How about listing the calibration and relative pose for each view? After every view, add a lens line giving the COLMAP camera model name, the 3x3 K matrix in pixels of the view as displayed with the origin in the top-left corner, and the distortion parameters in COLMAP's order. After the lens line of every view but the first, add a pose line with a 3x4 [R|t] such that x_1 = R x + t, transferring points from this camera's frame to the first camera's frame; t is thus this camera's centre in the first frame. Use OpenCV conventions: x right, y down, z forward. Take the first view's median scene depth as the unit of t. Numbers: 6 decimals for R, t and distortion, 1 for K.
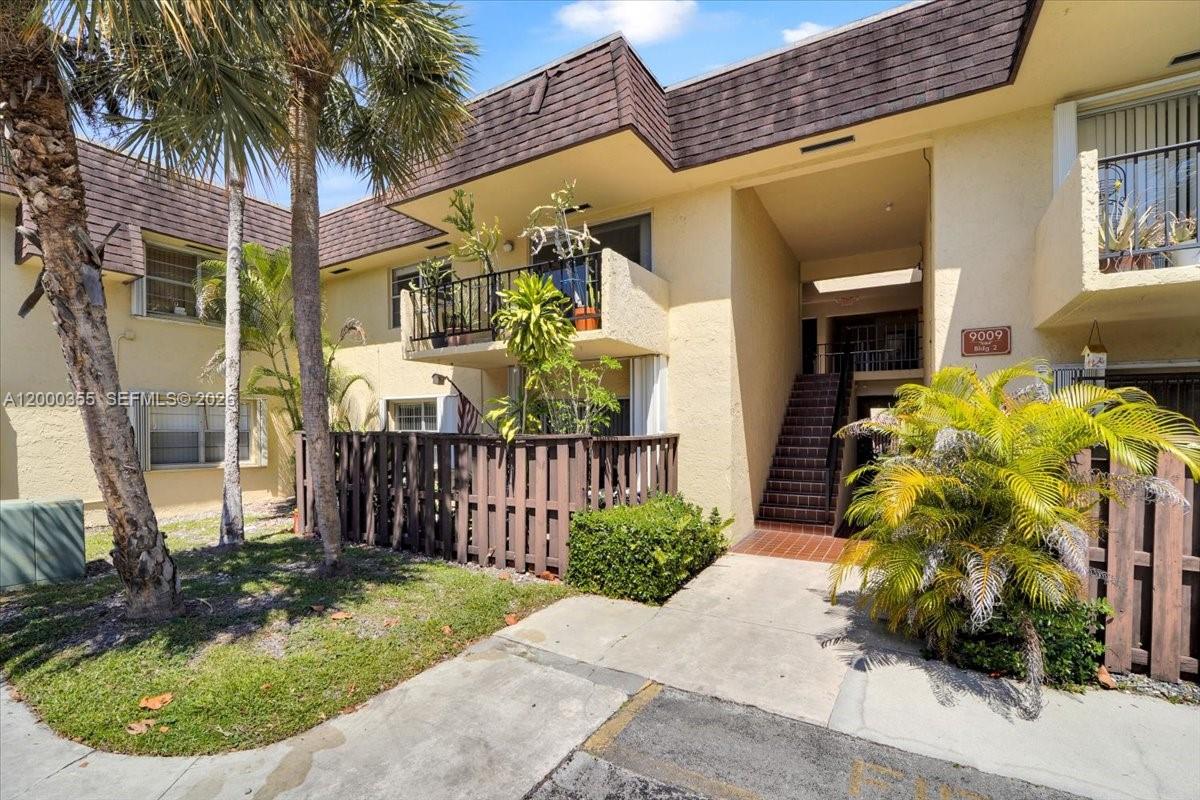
lens RADIAL K [[512.2, 0, 616.5], [0, 512.2, 427.4], [0, 0, 1]] dist [-0.024571, -0.000130]
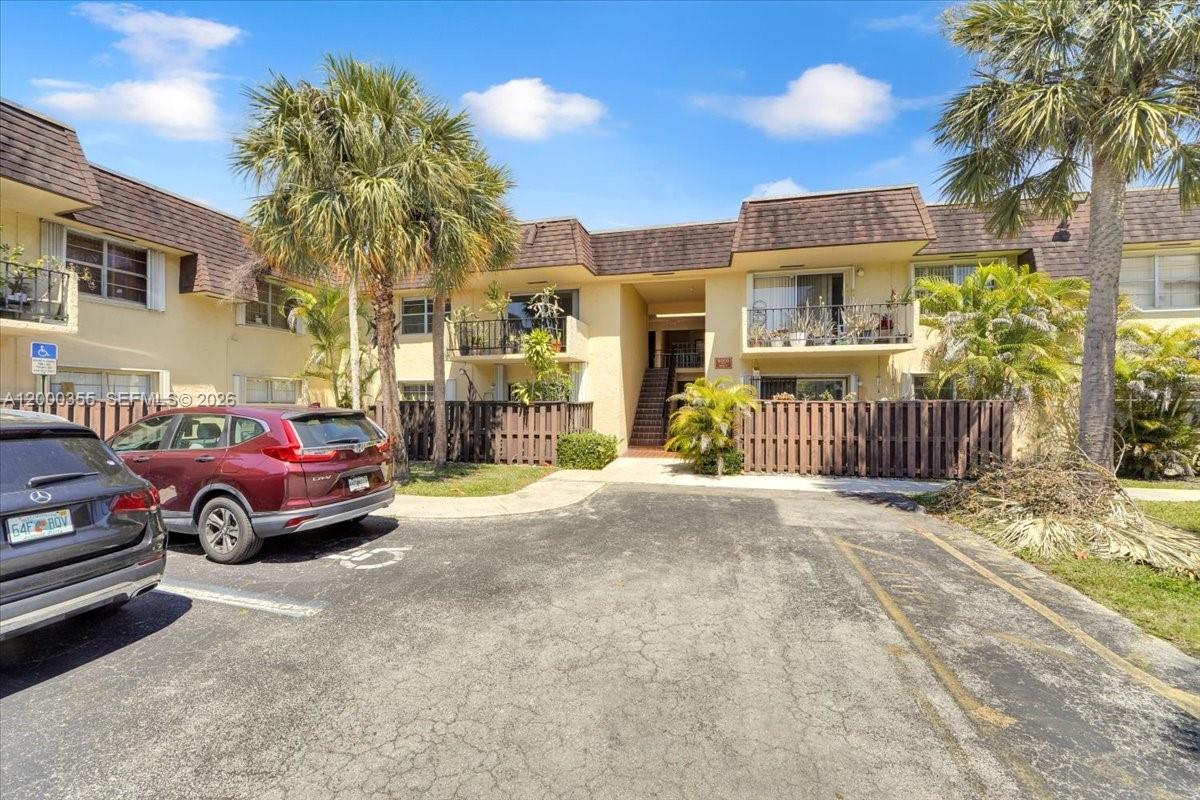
lens RADIAL K [[508.0, 0, 600.0], [0, 508.0, 400.0], [0, 0, 1]] dist [-0.003044, -0.000339]
pose [[0.962072, -0.001083, 0.272793, -0.474021], [0.001110, 0.999999, 0.000054, 0.008685], [-0.272793, 0.000251, 0.962073, -1.101143]]
